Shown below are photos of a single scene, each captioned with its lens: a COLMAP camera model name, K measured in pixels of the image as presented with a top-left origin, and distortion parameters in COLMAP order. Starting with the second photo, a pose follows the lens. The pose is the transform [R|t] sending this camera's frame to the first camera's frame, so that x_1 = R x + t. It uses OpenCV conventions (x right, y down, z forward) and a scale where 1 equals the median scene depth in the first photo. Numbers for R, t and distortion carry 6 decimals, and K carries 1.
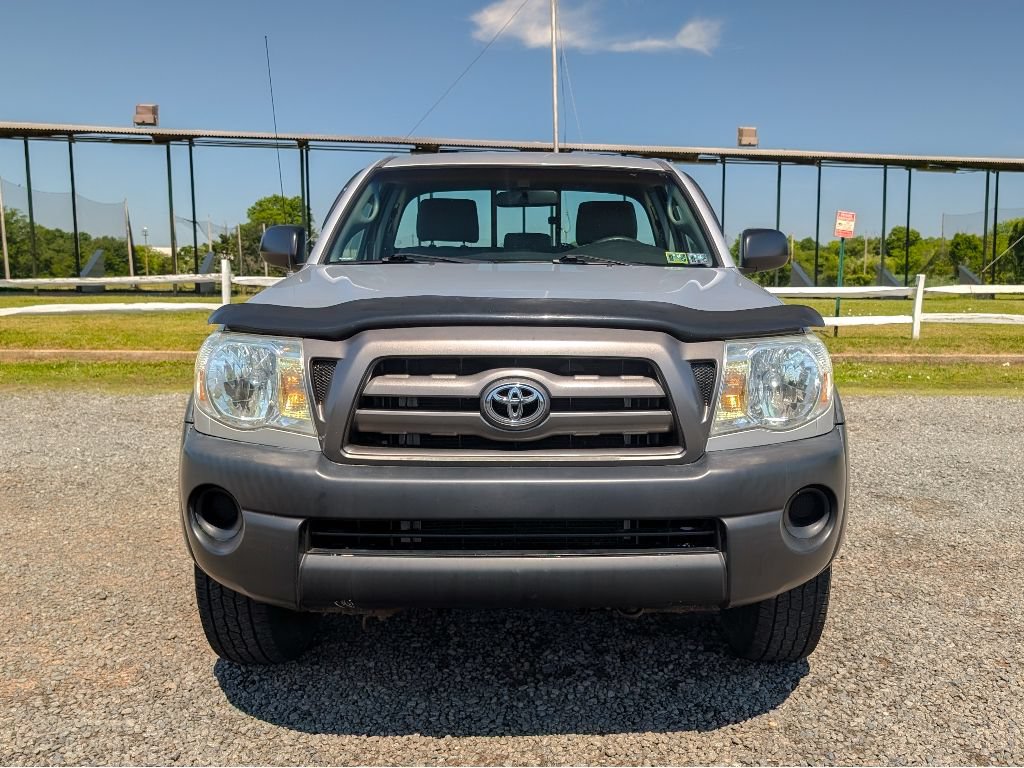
lens RADIAL K [[853.8, 0, 568.5], [0, 853.8, 407.5], [0, 0, 1]] dist [0.008453, 0.008831]
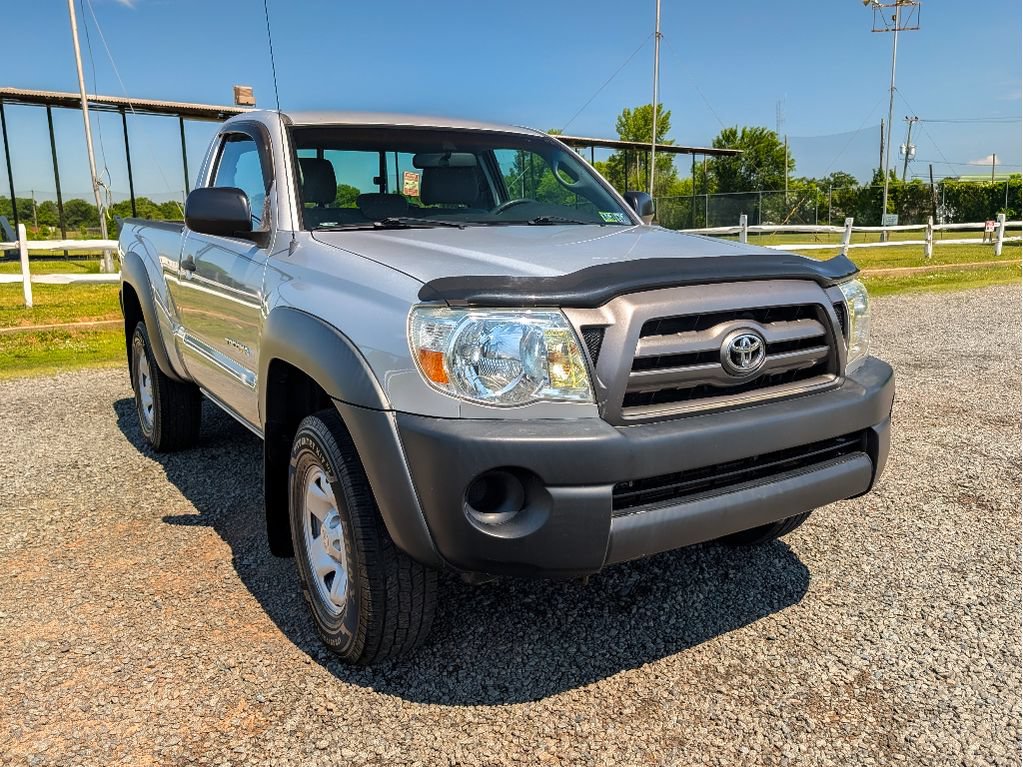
lens RADIAL K [[786.3, 0, 511.5], [0, 786.3, 383.5], [0, 0, 1]] dist [0.005919, -0.000896]
pose [[0.869461, -0.113672, 0.480745, -0.814450], [0.094396, 0.993464, 0.064182, -0.057429], [-0.484899, -0.010423, 0.874508, 0.234711]]
